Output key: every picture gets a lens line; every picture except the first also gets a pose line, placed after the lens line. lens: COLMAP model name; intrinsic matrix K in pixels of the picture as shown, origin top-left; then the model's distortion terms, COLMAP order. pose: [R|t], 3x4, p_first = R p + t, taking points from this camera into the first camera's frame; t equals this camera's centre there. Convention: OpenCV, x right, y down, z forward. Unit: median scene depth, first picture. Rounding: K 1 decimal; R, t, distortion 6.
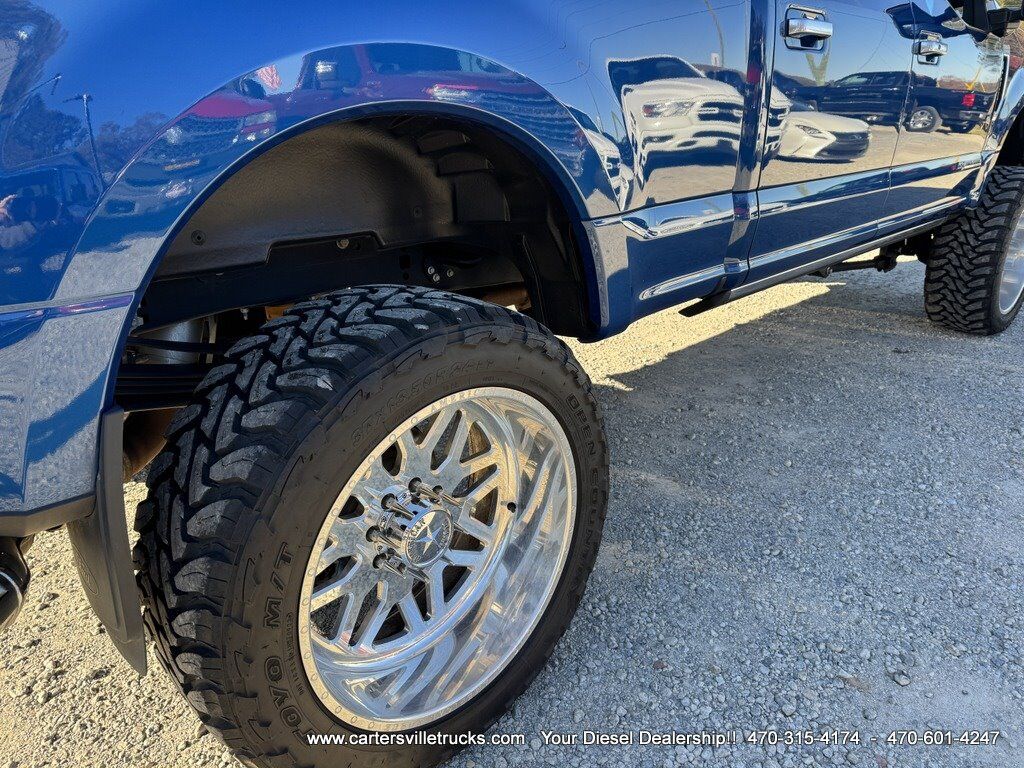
lens RADIAL K [[724.0, 0, 512.0], [0, 724.0, 384.0], [0, 0, 1]] dist [0.039806, -0.043960]
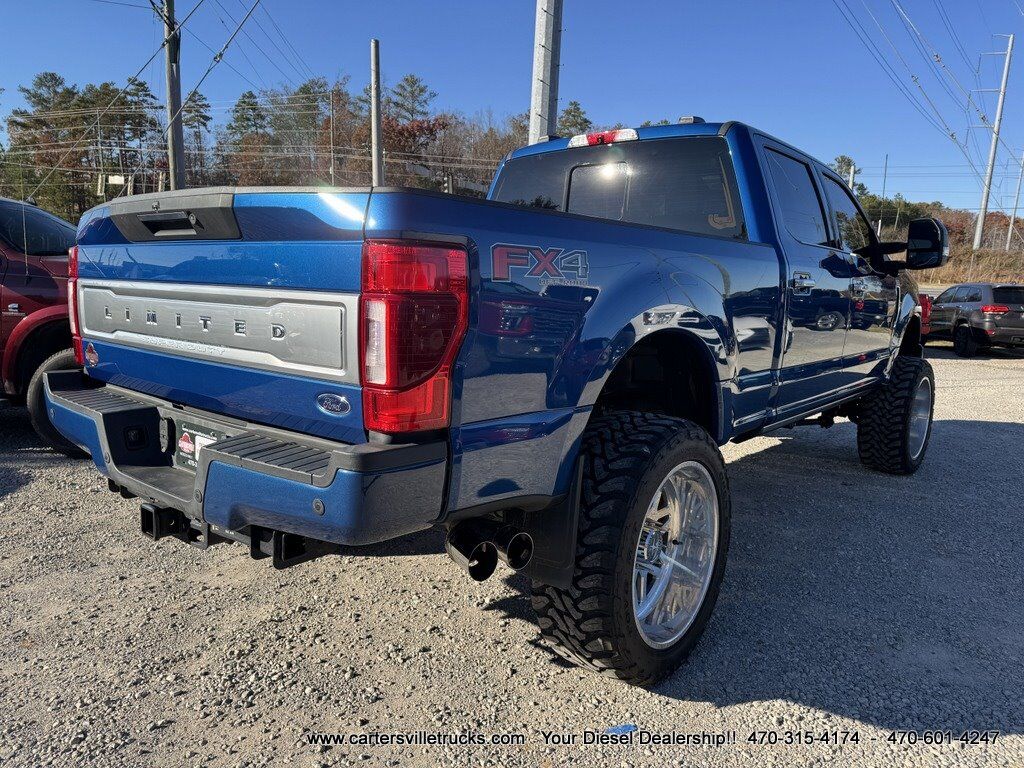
lens RADIAL K [[724.0, 0, 512.0], [0, 724.0, 384.0], [0, 0, 1]] dist [0.039806, -0.043960]
pose [[0.993992, 0.029962, 0.105268, -0.250253], [-0.005929, 0.975128, -0.221562, 0.081389], [-0.109288, 0.219607, 0.969448, -0.310131]]
